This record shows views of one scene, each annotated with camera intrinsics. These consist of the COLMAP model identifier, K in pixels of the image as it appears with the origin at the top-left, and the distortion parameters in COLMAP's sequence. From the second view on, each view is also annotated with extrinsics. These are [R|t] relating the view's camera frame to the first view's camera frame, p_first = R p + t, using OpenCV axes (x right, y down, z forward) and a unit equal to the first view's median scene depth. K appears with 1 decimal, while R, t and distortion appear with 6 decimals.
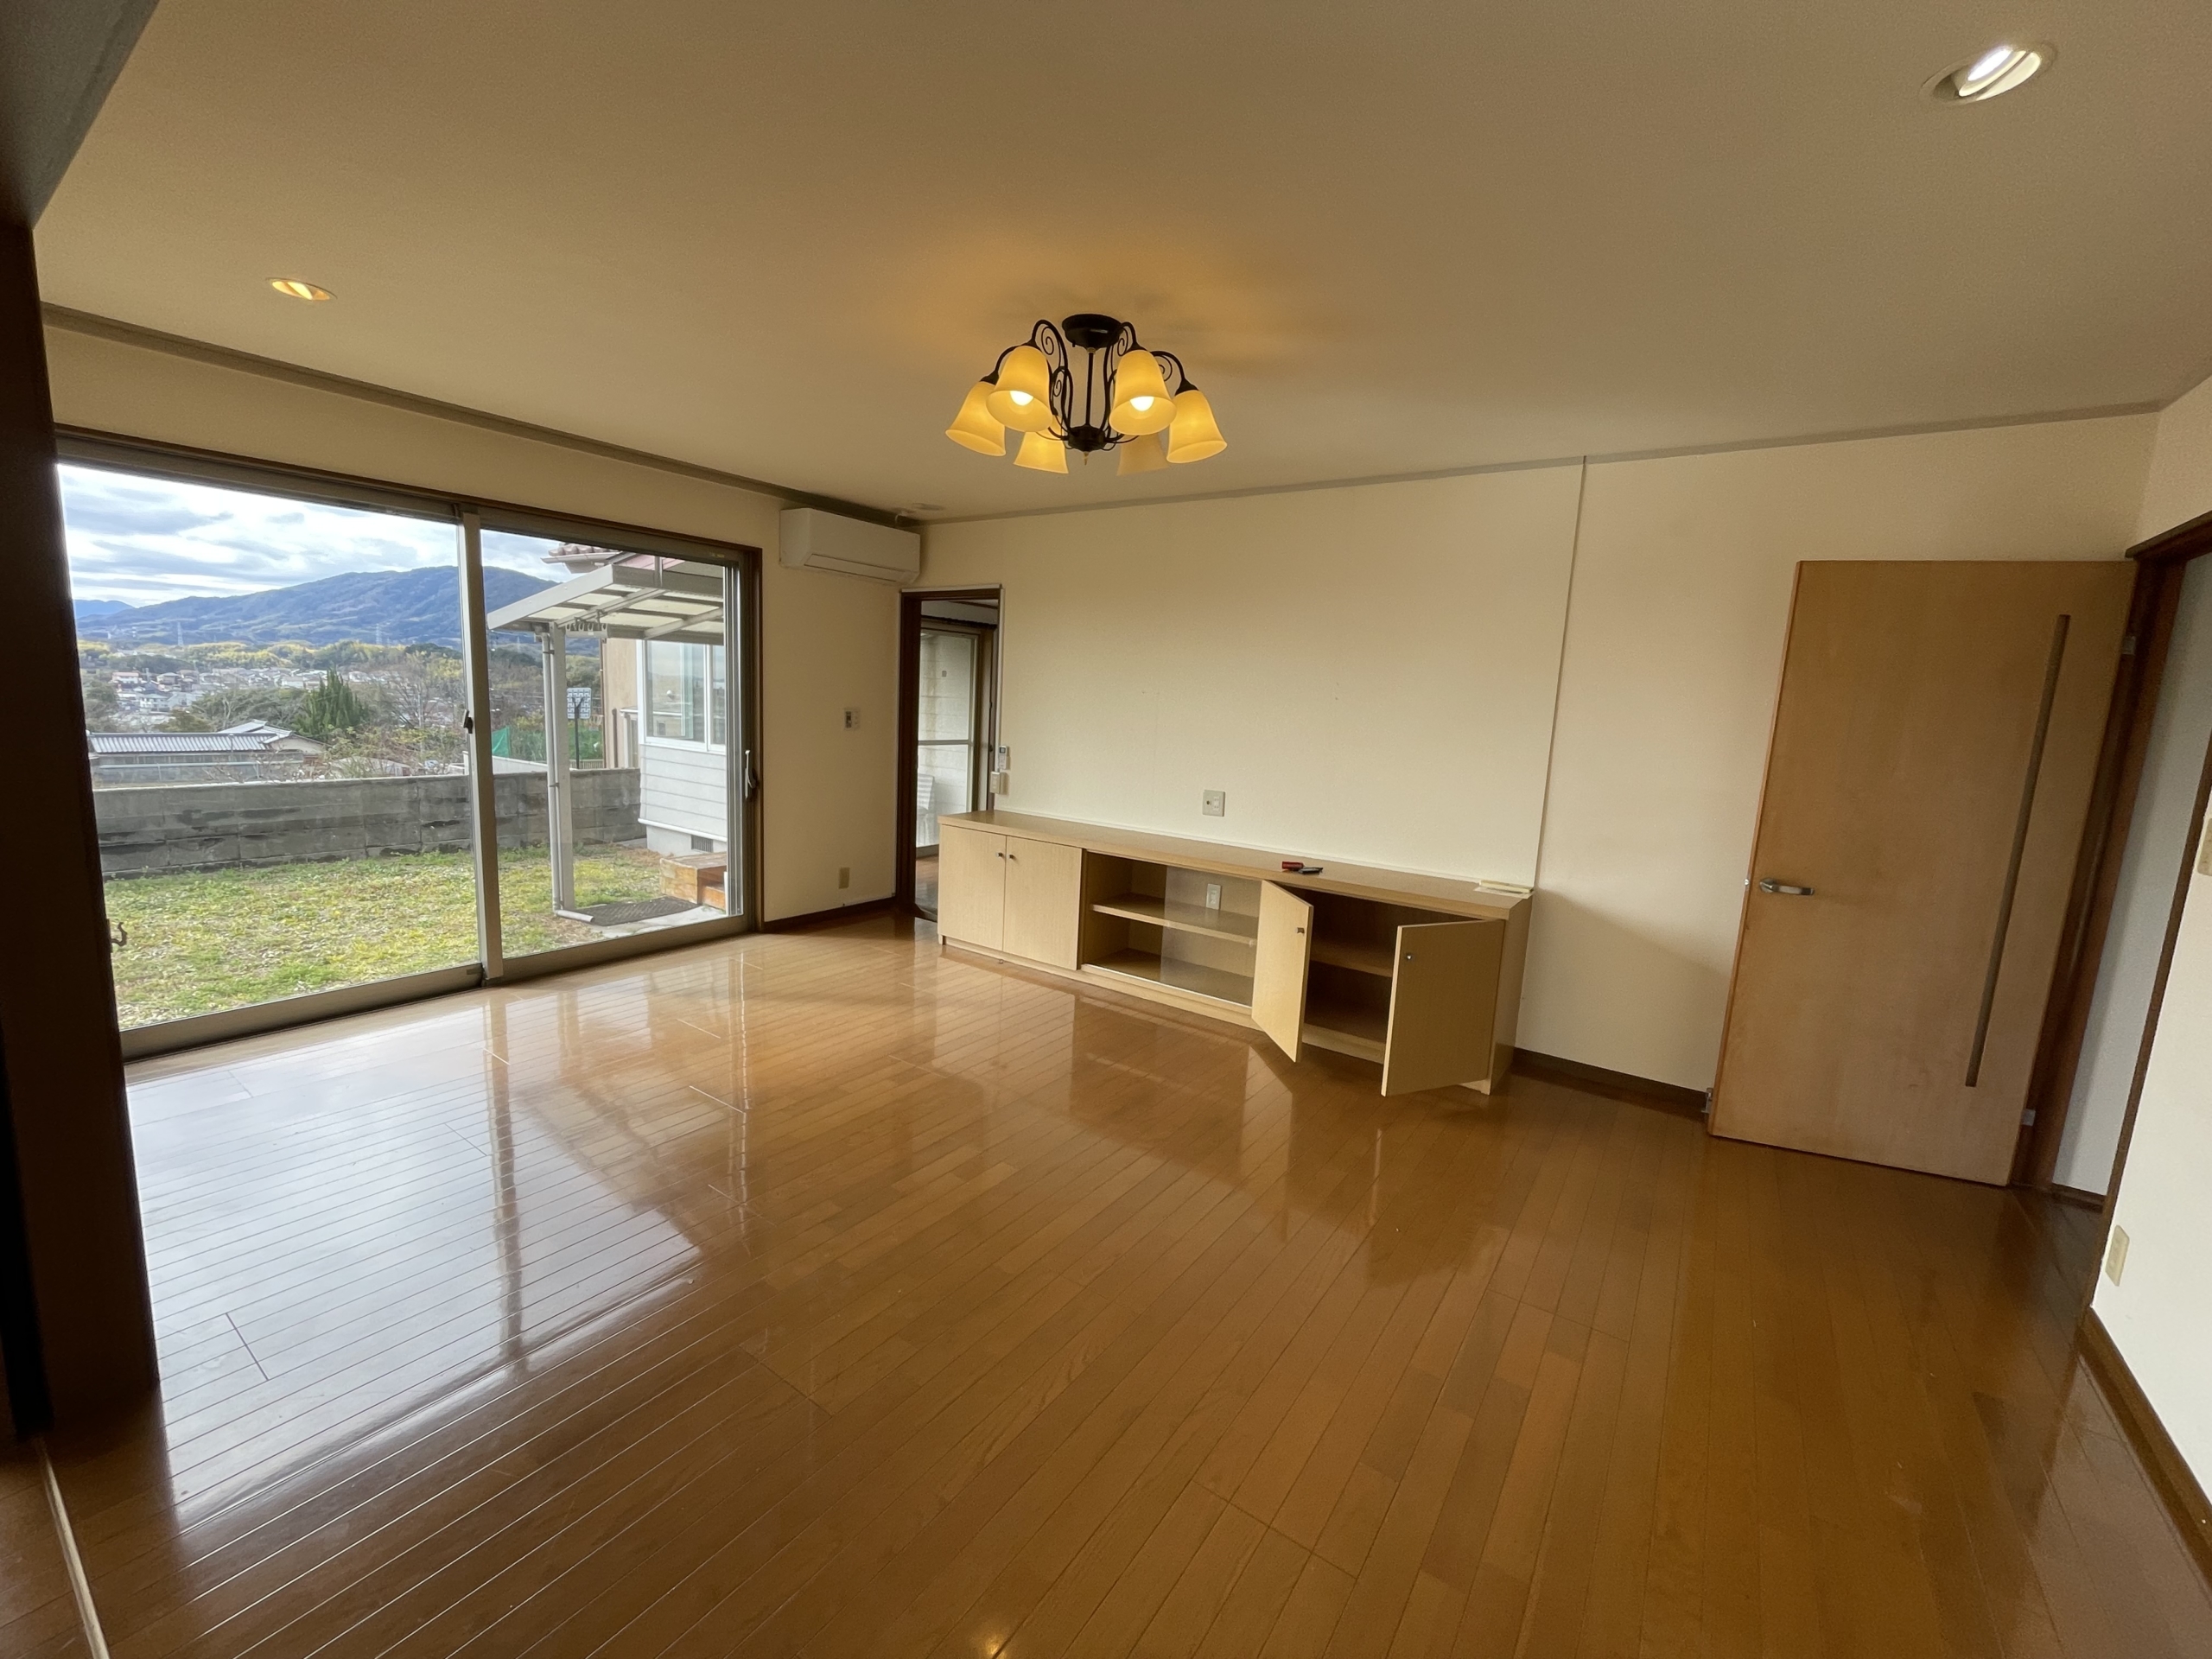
lens RADIAL K [[902.1, 0, 1104.1], [0, 902.1, 828.6], [0, 0, 1]] dist [0.000613, 0.000054]
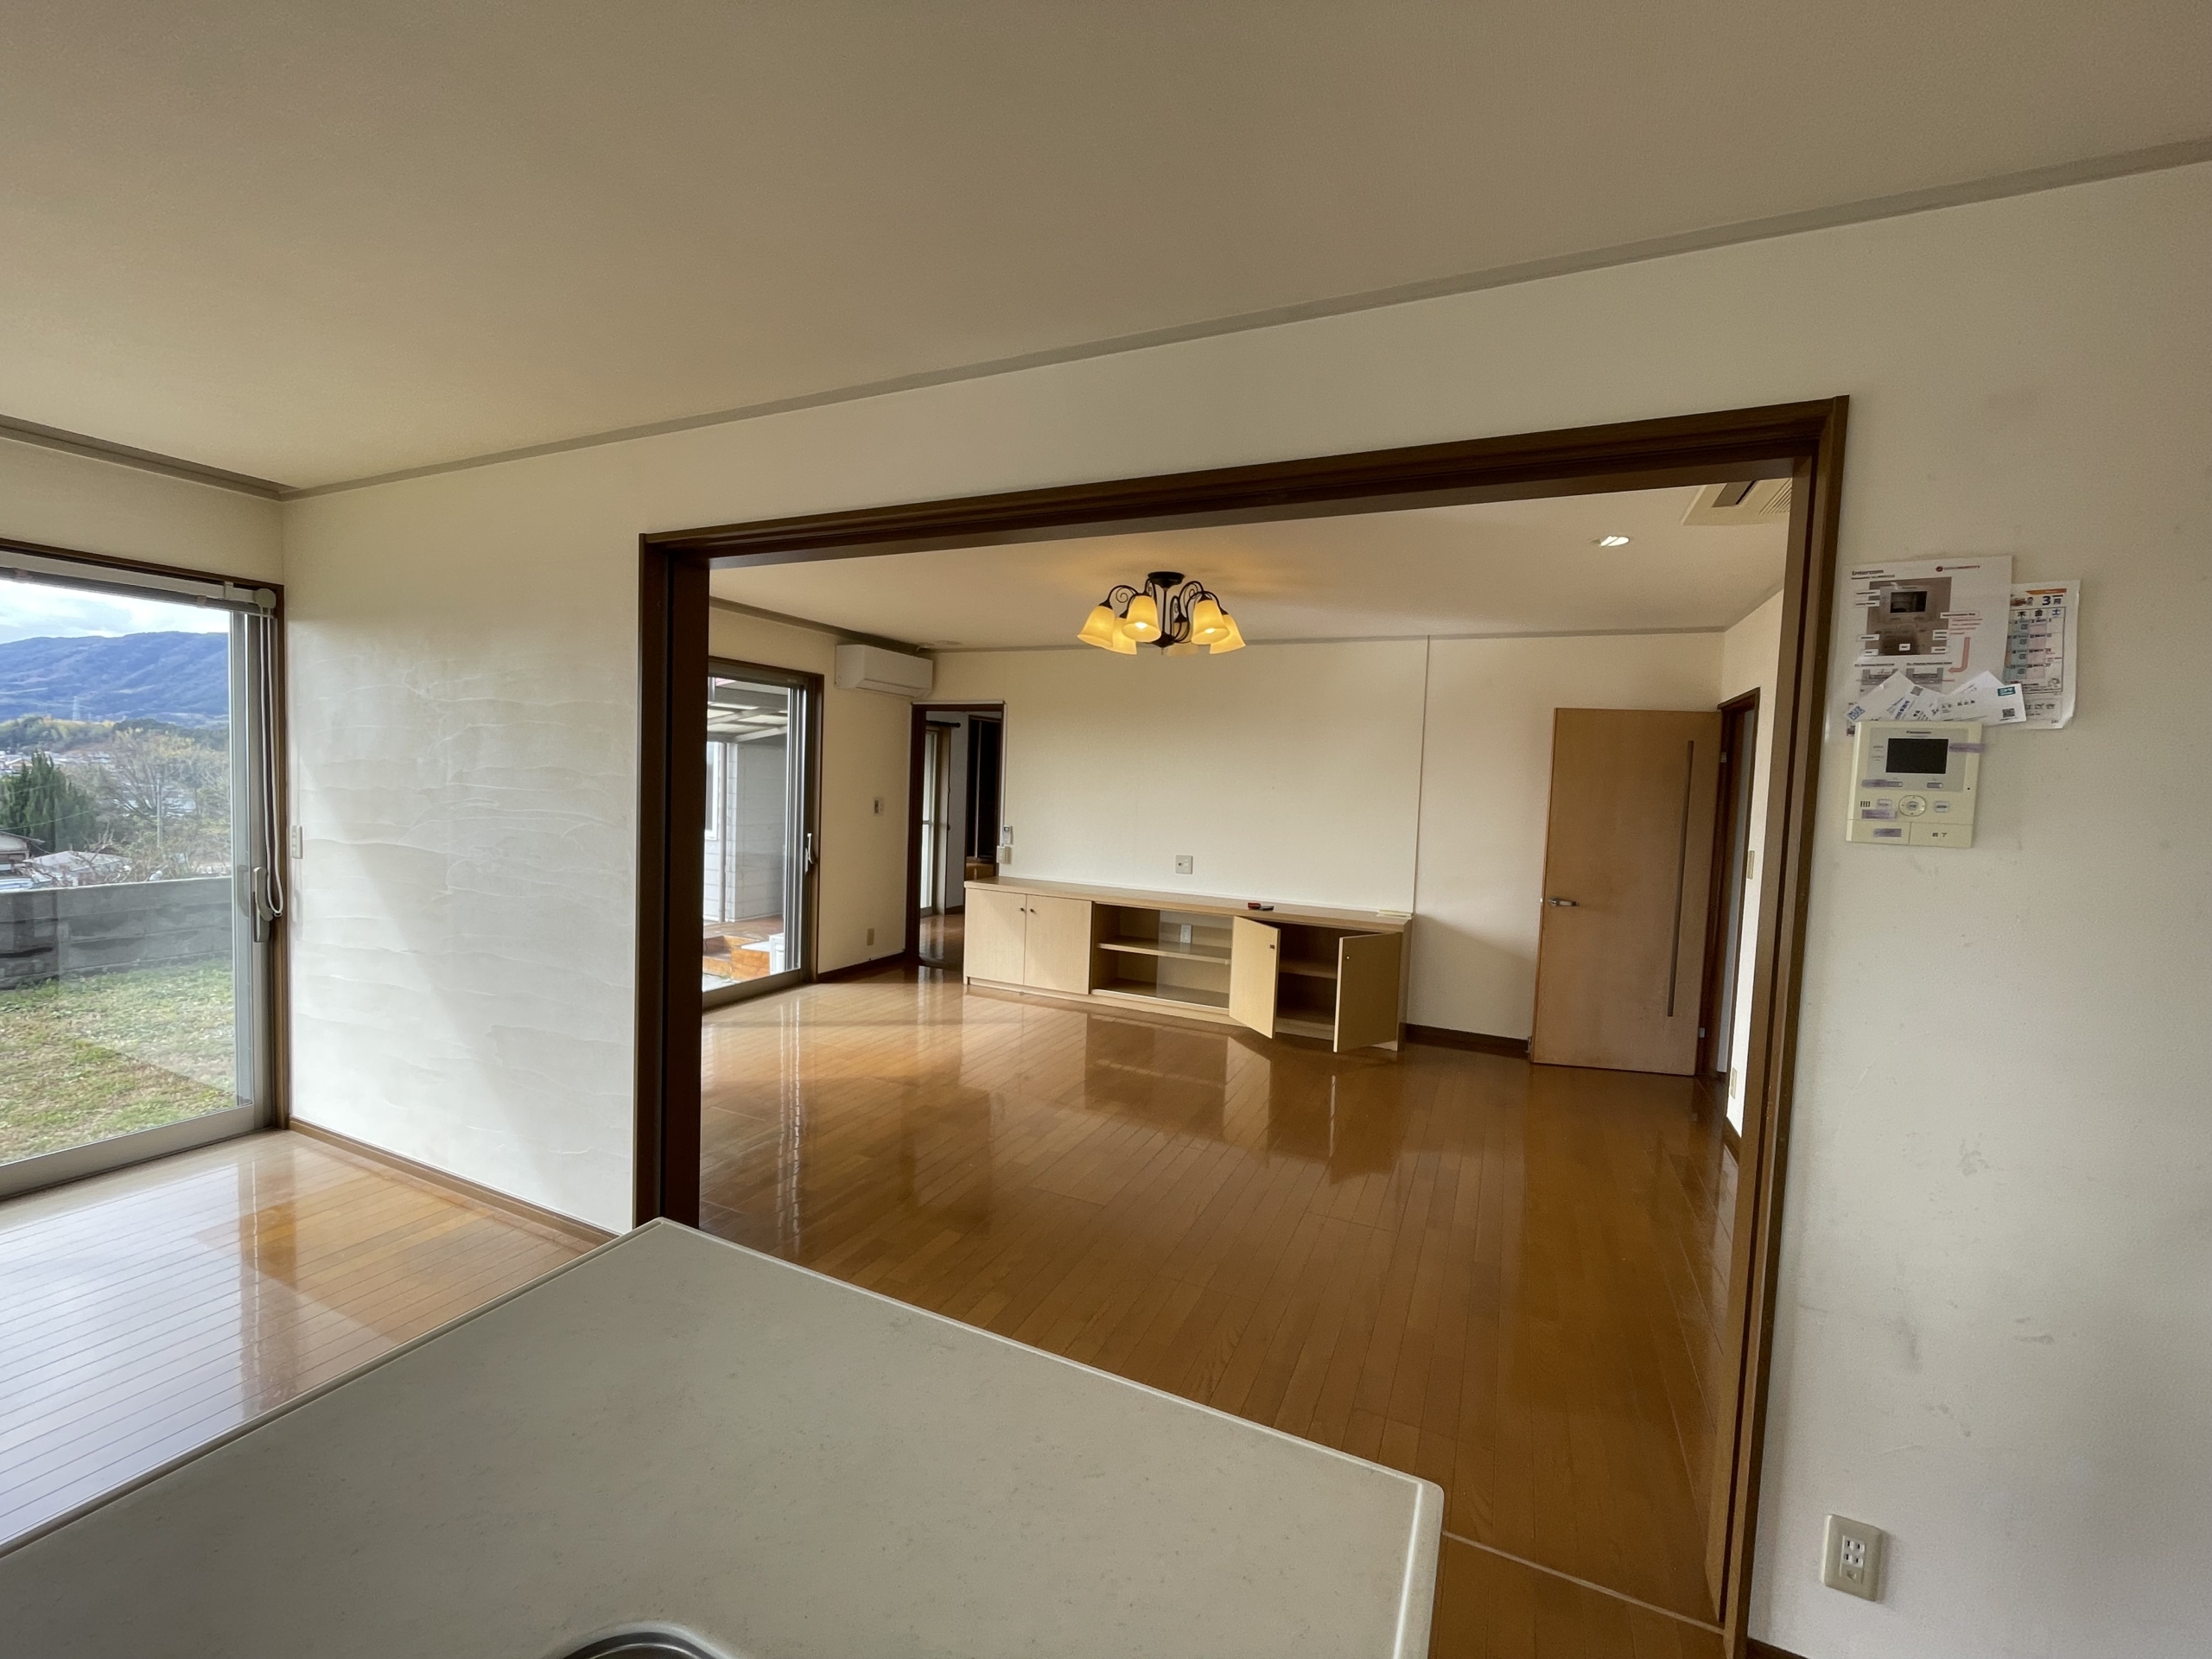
lens RADIAL K [[902.1, 0, 1105.6], [0, 902.1, 829.3], [0, 0, 1]] dist [0.000613, 0.000054]
pose [[0.983565, -0.021967, 0.179211, -0.242360], [0.036309, 0.996358, -0.077146, 0.019821], [-0.176864, 0.082385, 0.980781, -0.323946]]
